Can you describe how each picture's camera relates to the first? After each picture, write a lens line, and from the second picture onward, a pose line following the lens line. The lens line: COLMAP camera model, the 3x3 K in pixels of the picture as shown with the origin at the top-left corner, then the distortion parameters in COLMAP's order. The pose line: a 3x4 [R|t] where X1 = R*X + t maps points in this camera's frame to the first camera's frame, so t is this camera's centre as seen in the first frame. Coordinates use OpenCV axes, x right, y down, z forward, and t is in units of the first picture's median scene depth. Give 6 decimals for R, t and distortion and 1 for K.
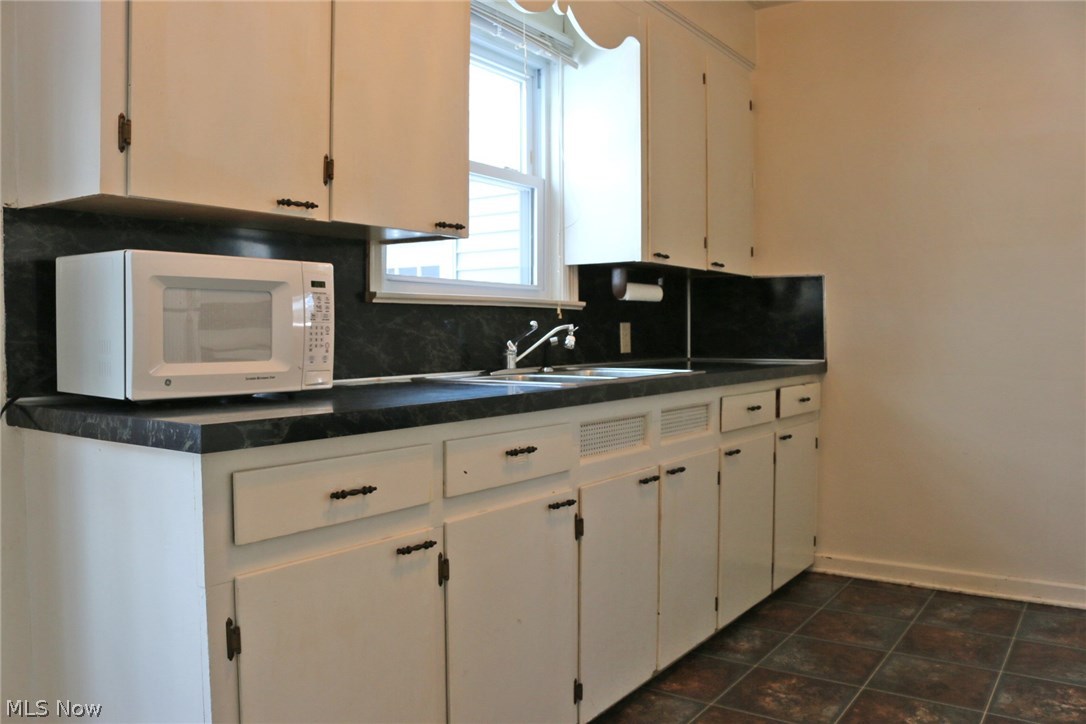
lens RADIAL K [[908.3, 0, 543.0], [0, 908.3, 362.0], [0, 0, 1]] dist [-0.158682, 0.159068]
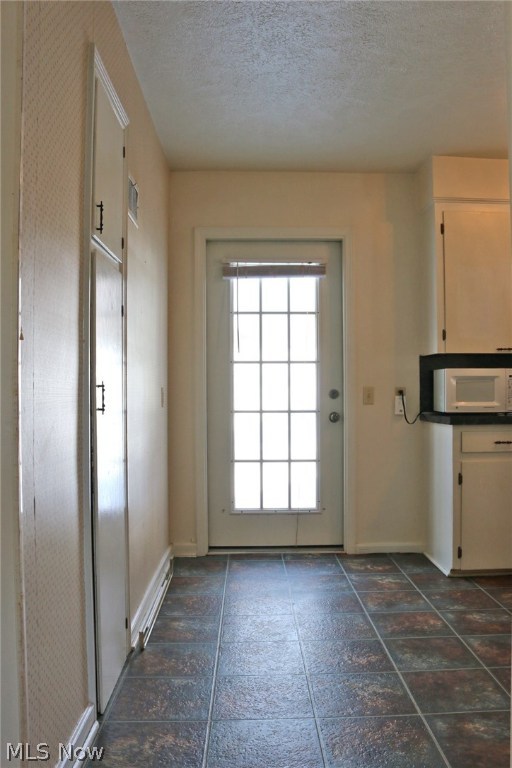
lens RADIAL K [[642.4, 0, 256.0], [0, 642.4, 384.0], [0, 0, 1]] dist [-0.158682, 0.159068]
pose [[0.581402, -0.013981, -0.813496, 1.112523], [-0.024696, 0.999088, -0.034821, 0.036815], [0.813241, 0.040335, 0.580527, -1.036309]]
